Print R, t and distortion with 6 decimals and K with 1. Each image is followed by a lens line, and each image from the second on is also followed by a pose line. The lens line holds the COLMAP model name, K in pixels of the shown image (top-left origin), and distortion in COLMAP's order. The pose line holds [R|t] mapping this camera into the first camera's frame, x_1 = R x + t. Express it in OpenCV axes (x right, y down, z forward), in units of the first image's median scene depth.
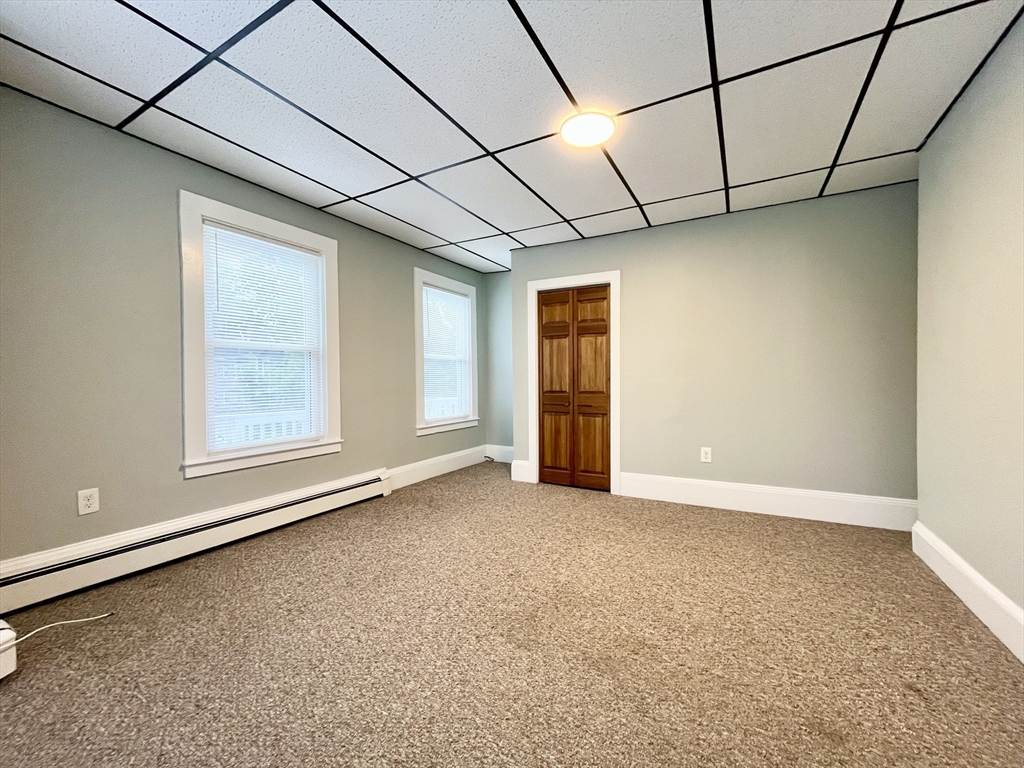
lens RADIAL K [[415.4, 0, 509.9], [0, 415.4, 383.1], [0, 0, 1]] dist [-0.002340, -0.000437]
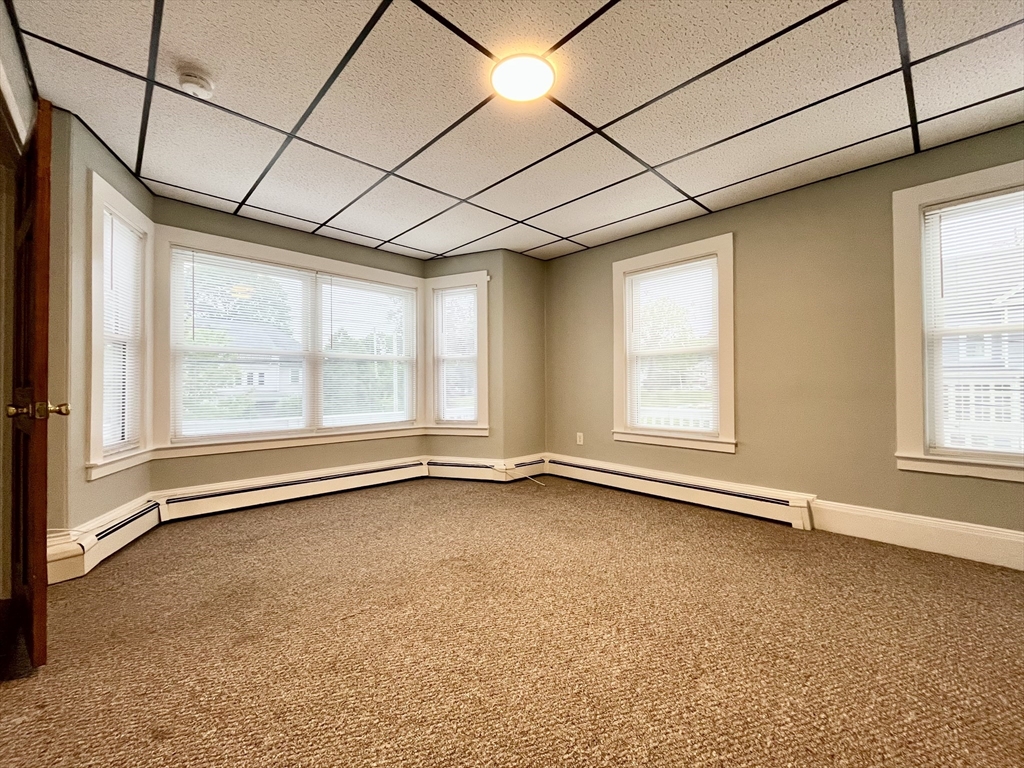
lens RADIAL K [[415.4, 0, 509.9], [0, 415.4, 383.1], [0, 0, 1]] dist [-0.002340, -0.000437]
pose [[-0.290786, 0.000615, -0.956788, 0.824867], [-0.007013, 0.999972, 0.002774, 0.006966], [0.956762, 0.007516, -0.290774, 1.005145]]
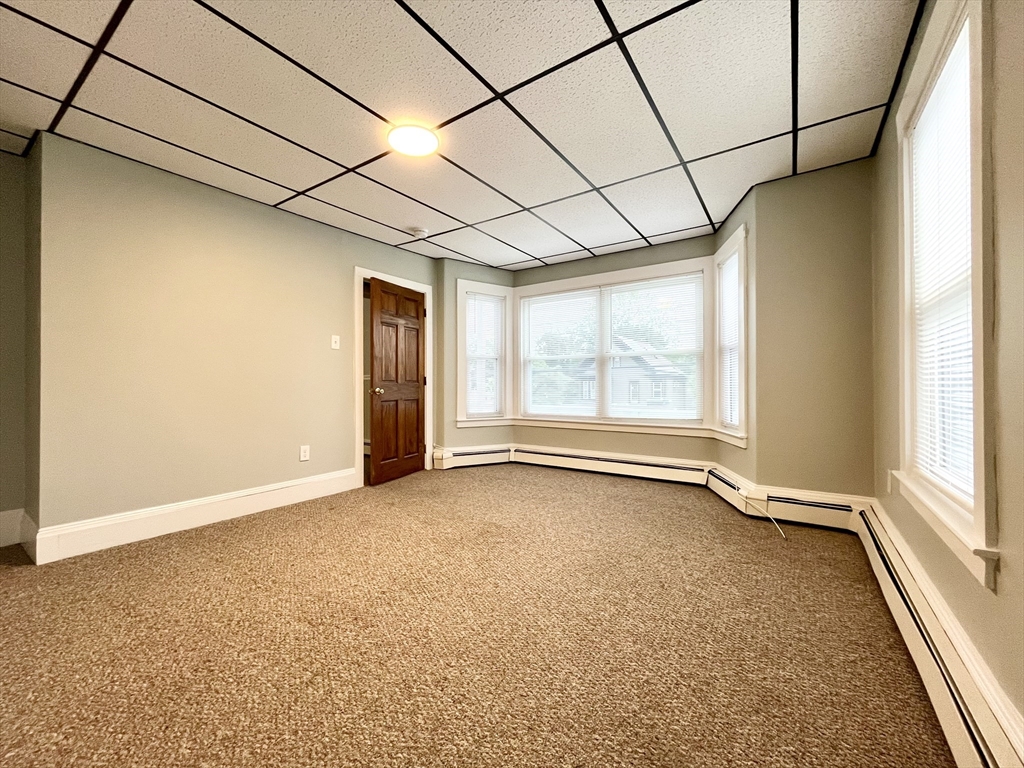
lens RADIAL K [[415.4, 0, 509.9], [0, 415.4, 383.1], [0, 0, 1]] dist [-0.002340, -0.000437]
pose [[-0.996210, 0.011625, 0.086200, -0.122719], [0.012236, 0.999904, 0.006559, 0.015002], [-0.086115, 0.007589, -0.996256, 1.691785]]
